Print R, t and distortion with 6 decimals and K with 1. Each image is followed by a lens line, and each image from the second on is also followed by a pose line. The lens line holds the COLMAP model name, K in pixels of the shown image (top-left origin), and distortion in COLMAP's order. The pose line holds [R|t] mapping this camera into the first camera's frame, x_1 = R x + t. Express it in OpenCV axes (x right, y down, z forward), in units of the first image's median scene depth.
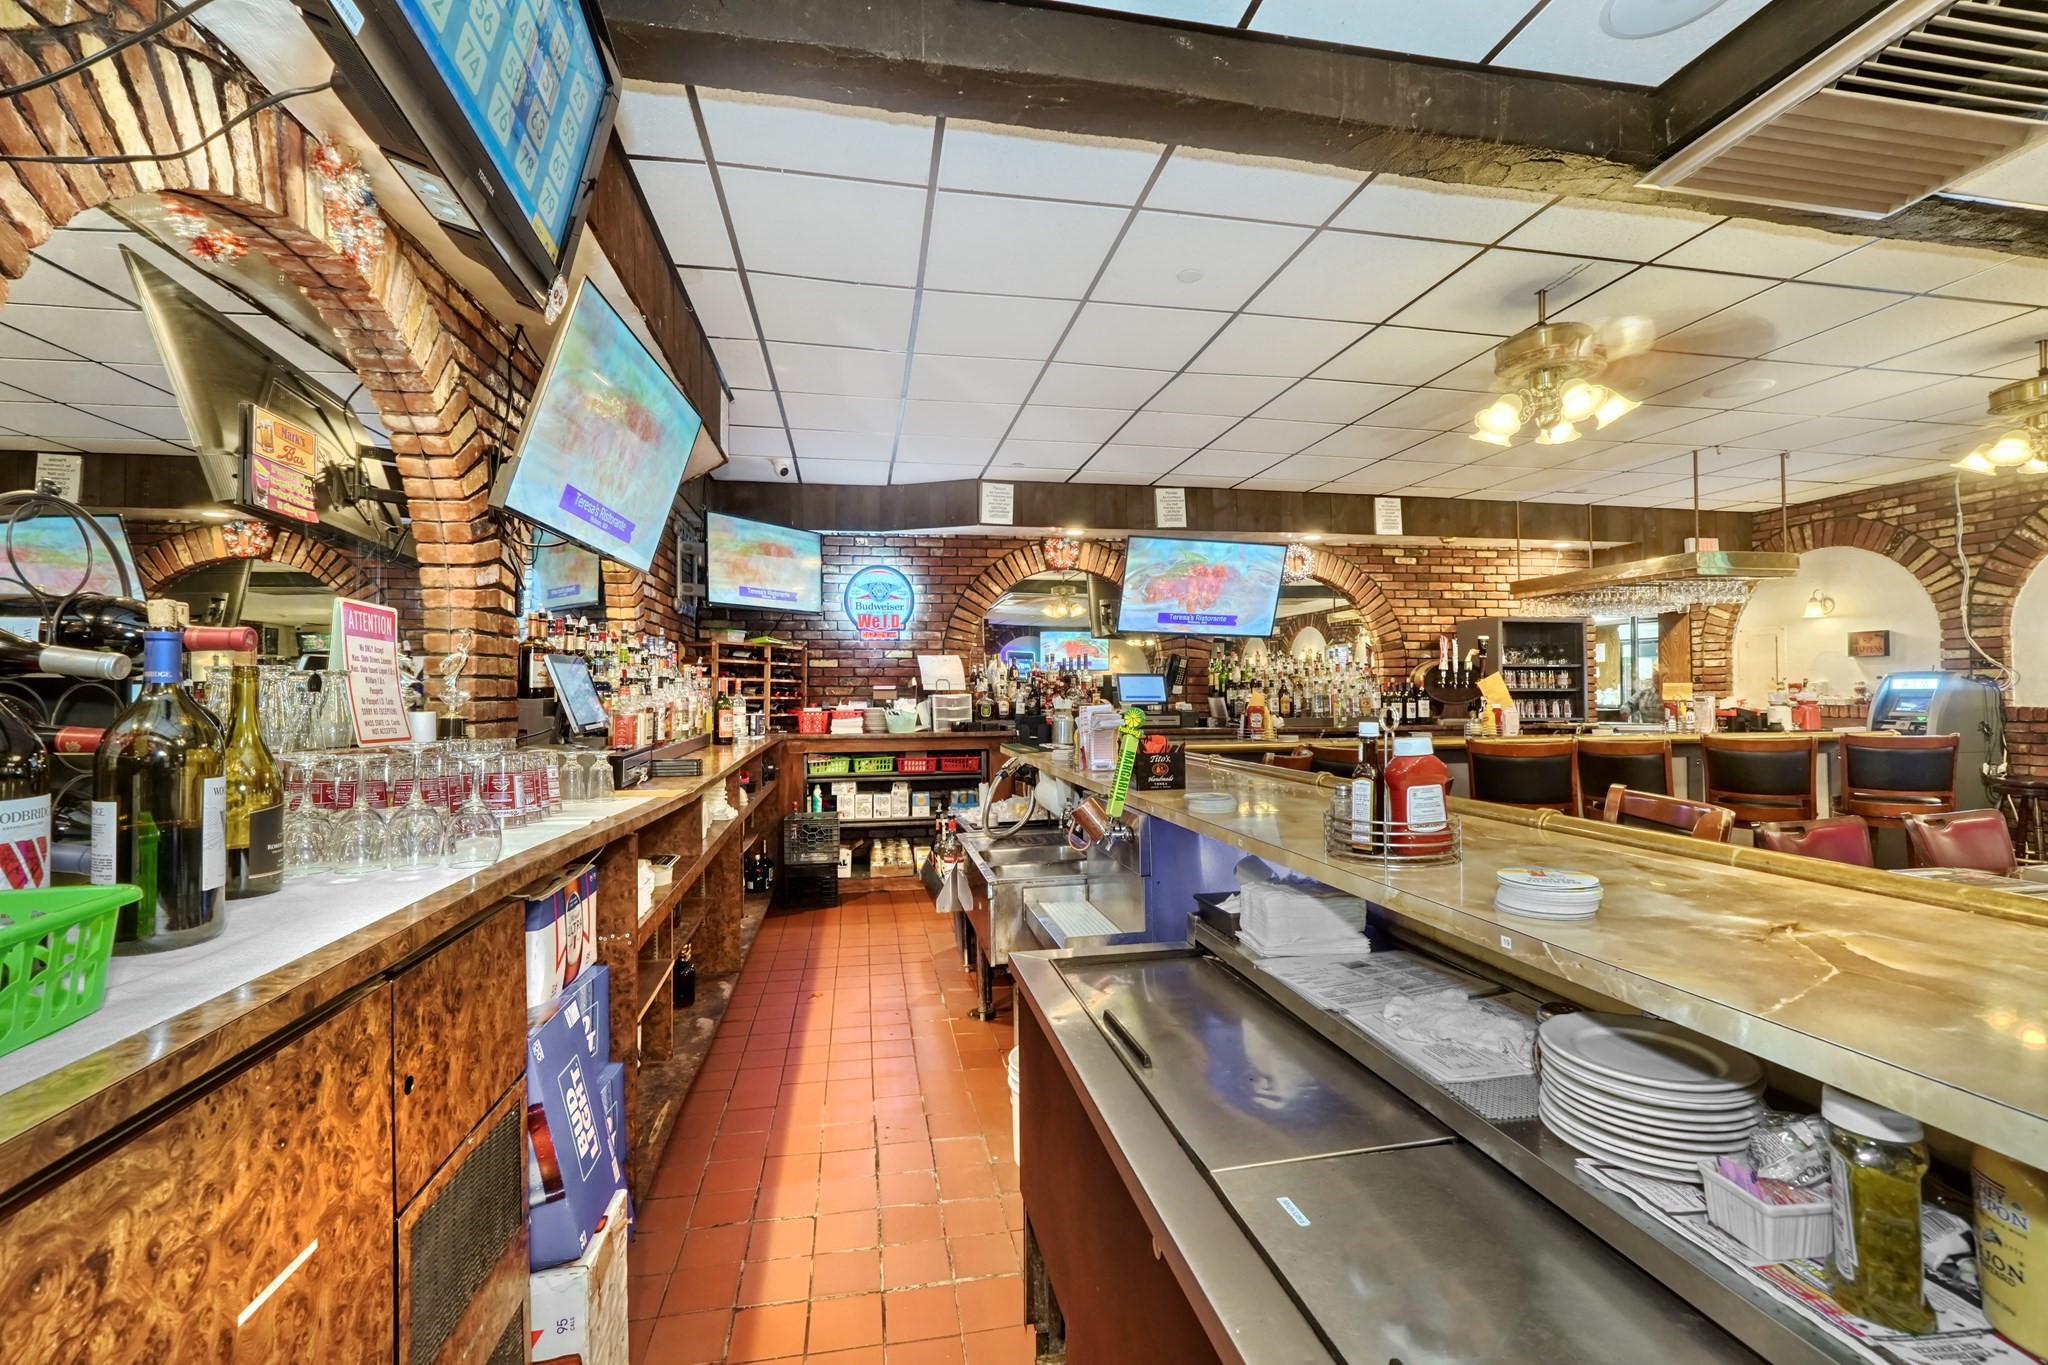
lens RADIAL K [[886.9, 0, 1020.0], [0, 886.9, 684.6], [0, 0, 1]] dist [-0.004080, -0.000039]
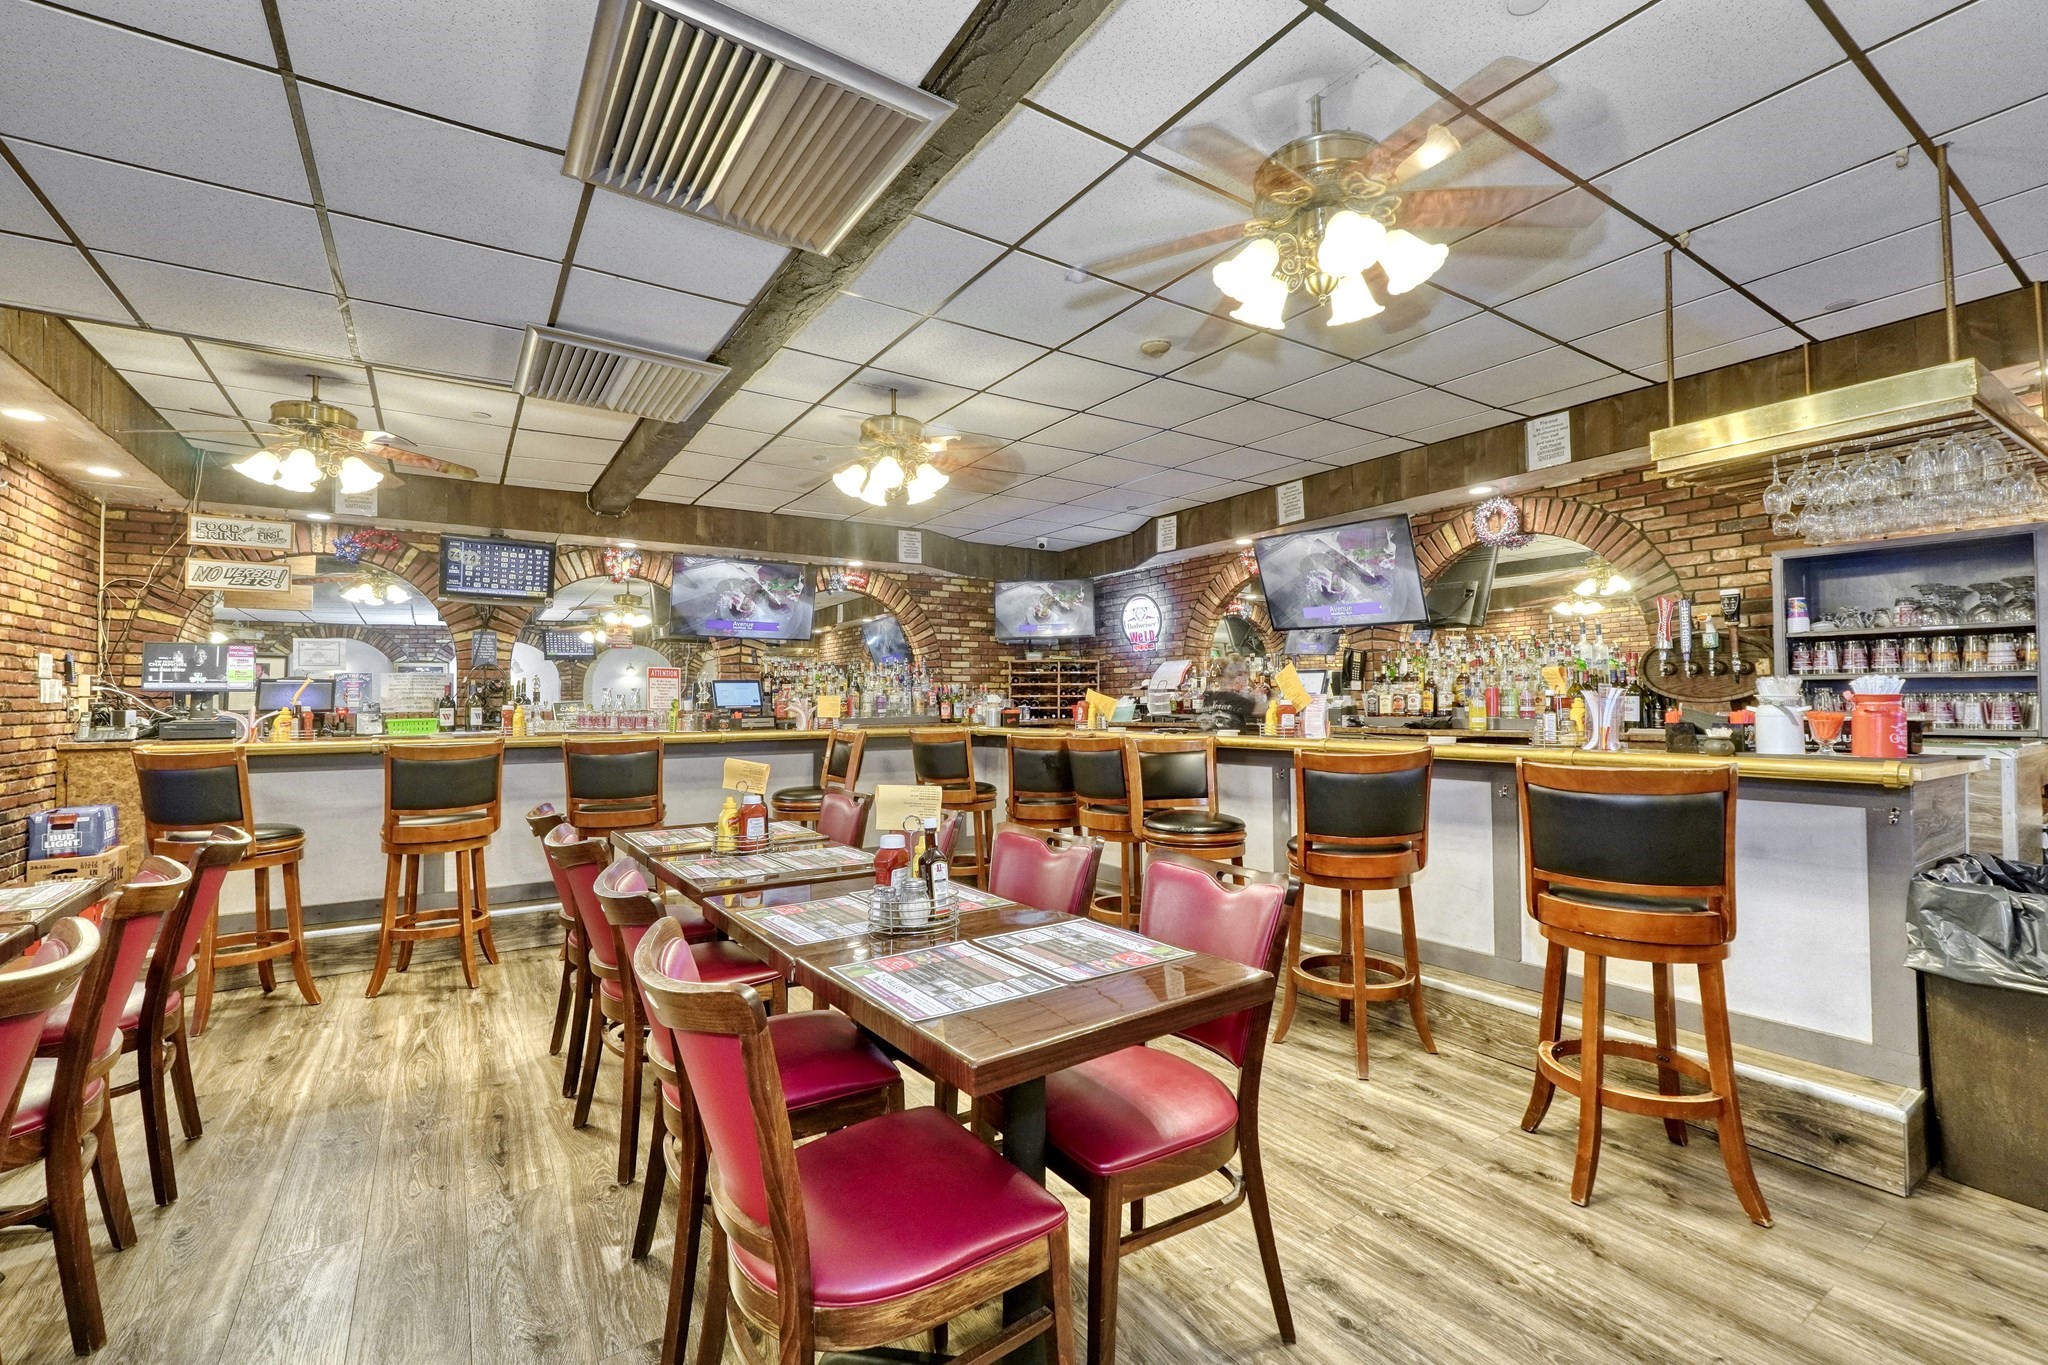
lens RADIAL K [[886.9, 0, 1015.2], [0, 886.9, 685.8], [0, 0, 1]] dist [-0.004080, -0.000039]
pose [[0.373536, -0.013784, -0.927513, 0.920051], [0.019788, 0.999780, -0.006888, 0.005565], [0.927405, -0.015781, 0.373726, 0.323304]]
